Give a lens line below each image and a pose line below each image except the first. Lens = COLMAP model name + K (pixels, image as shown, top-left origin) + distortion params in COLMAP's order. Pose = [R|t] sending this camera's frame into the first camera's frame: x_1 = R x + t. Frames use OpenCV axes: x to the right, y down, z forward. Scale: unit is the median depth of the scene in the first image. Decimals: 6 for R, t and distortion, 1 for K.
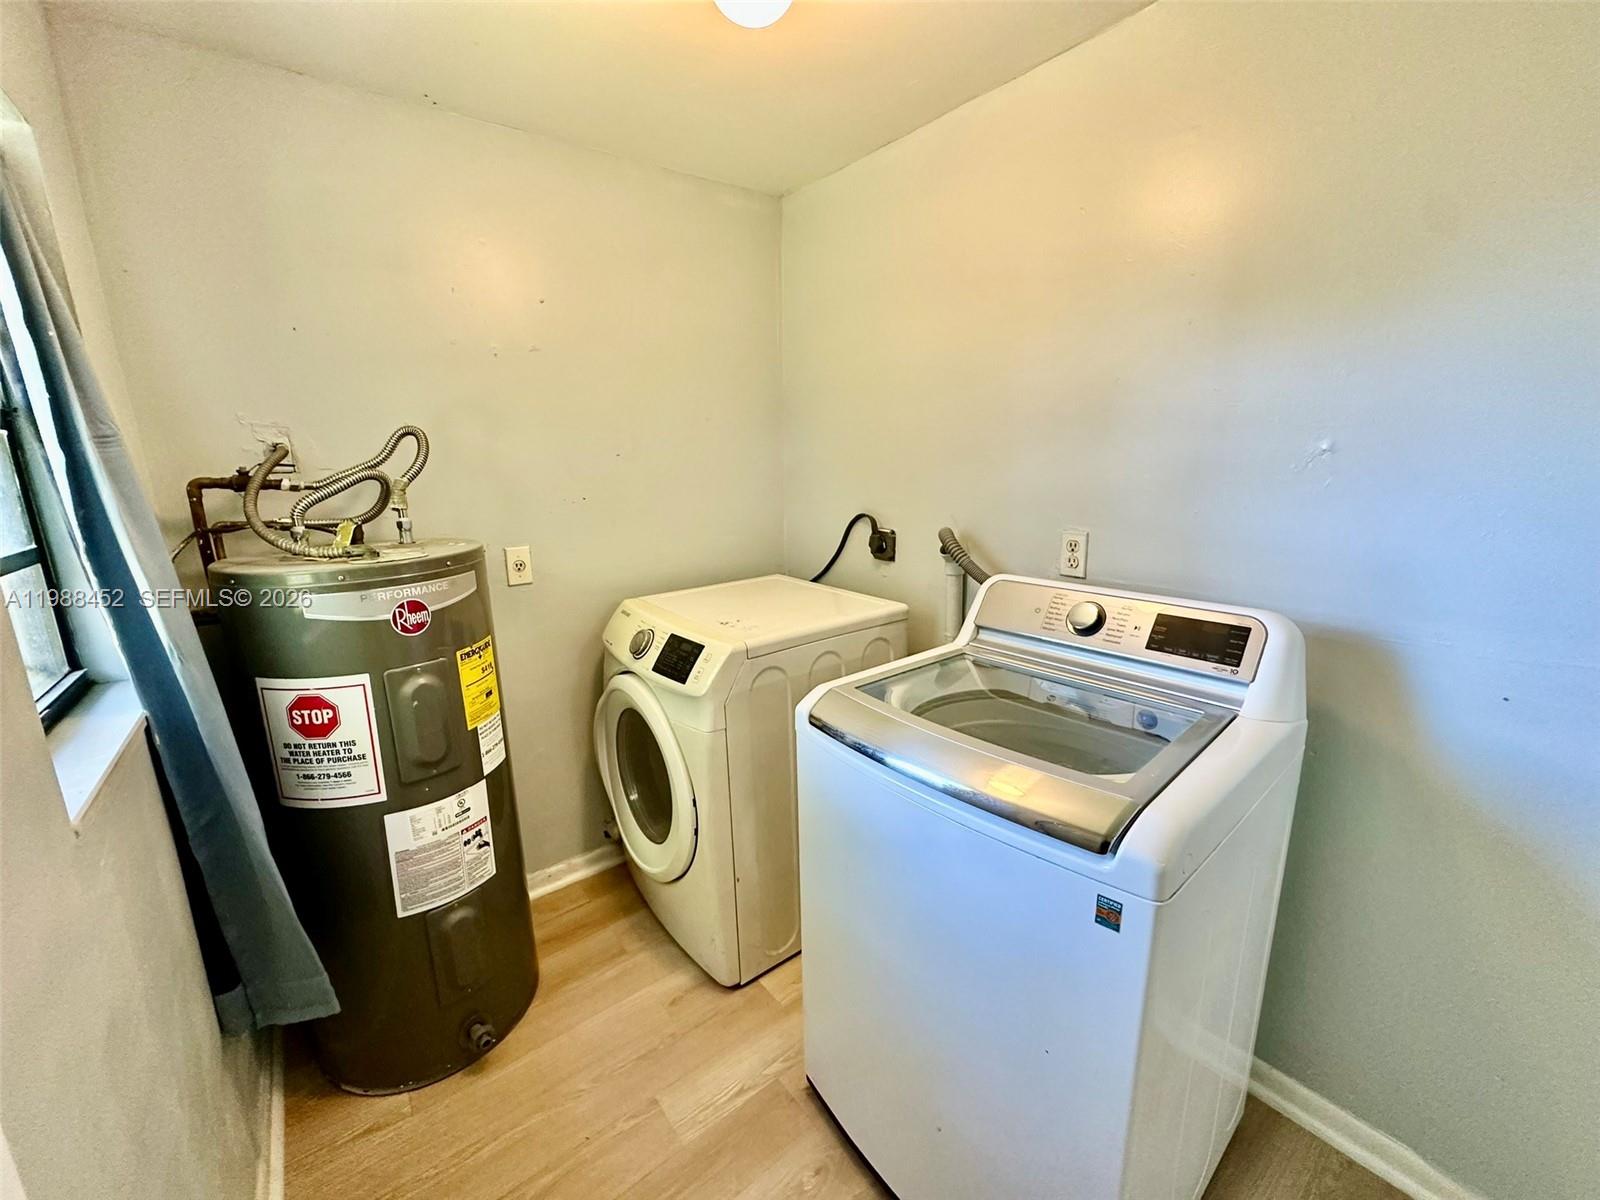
lens RADIAL K [[638.5, 0, 798.5], [0, 638.5, 599.3], [0, 0, 1]] dist [-0.003760, 0.000567]
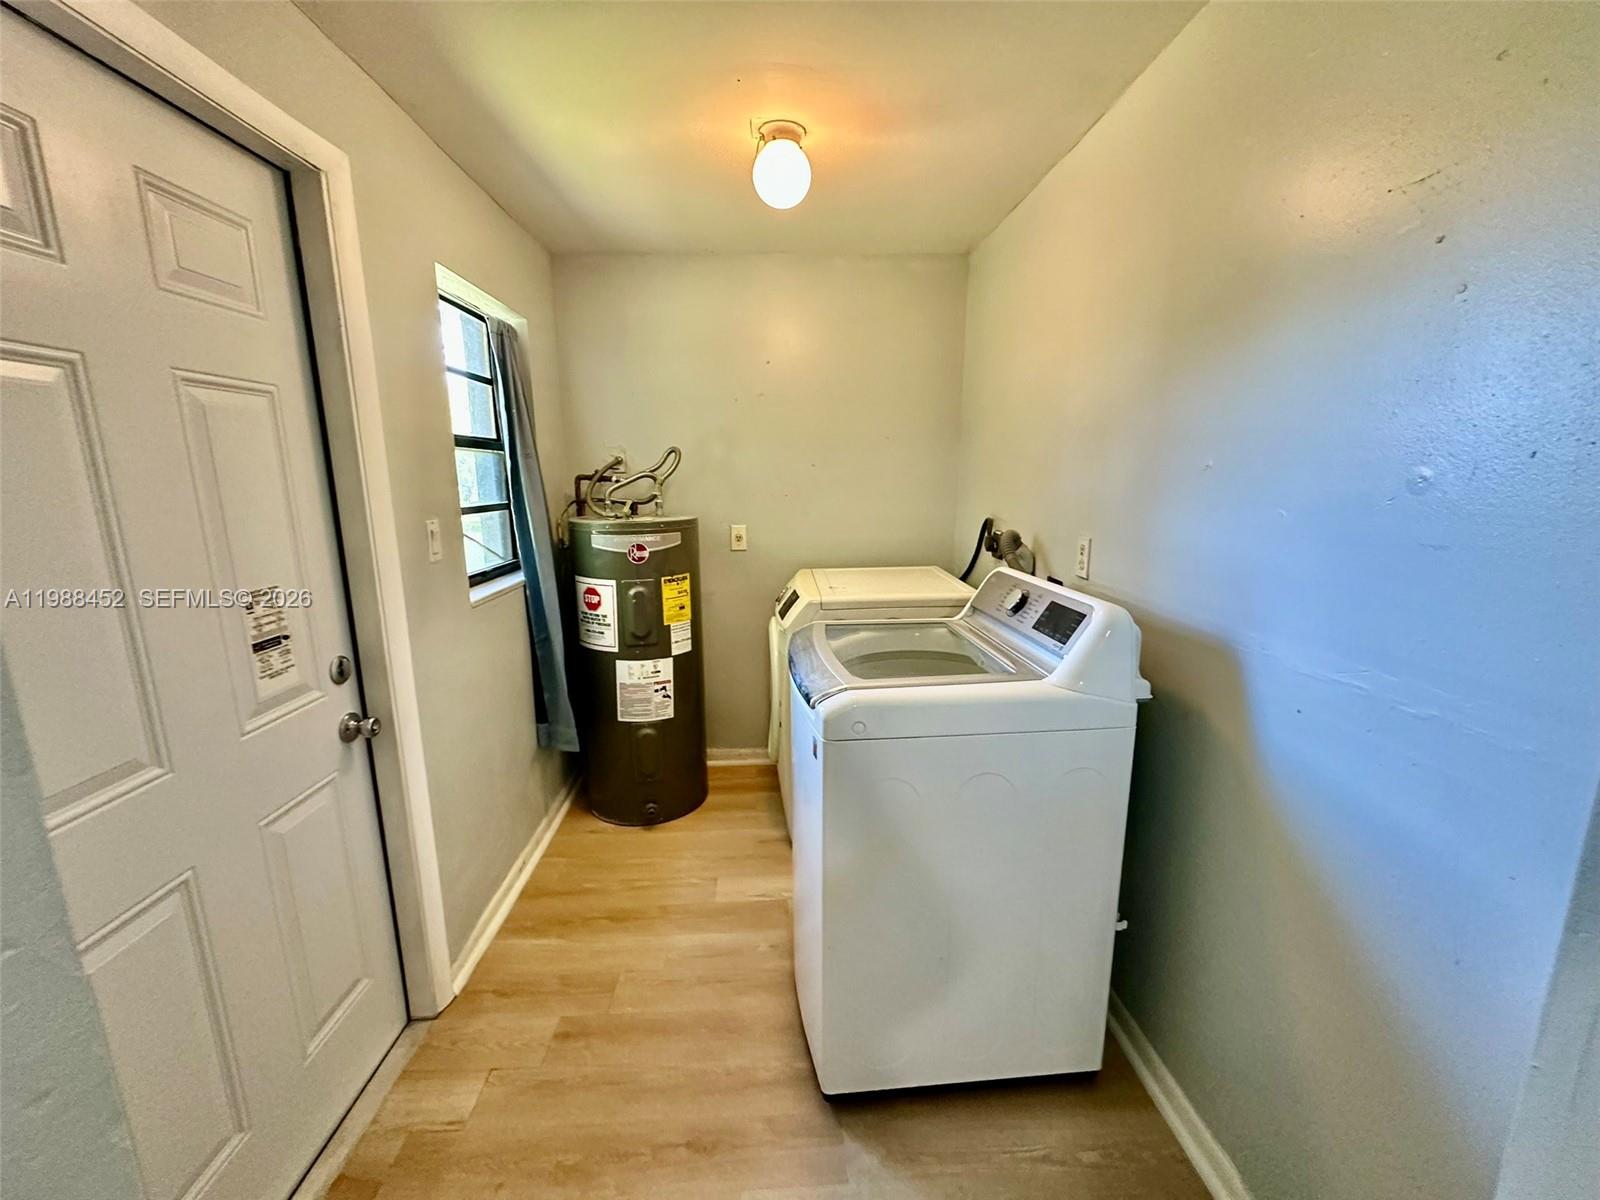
lens RADIAL K [[638.5, 0, 801.5], [0, 638.5, 599.3], [0, 0, 1]] dist [-0.003760, 0.000567]
pose [[0.820608, 0.127072, -0.557185, 0.740707], [-0.136171, 0.990362, 0.025313, 0.045502], [0.555032, 0.055100, 0.830002, -0.220167]]
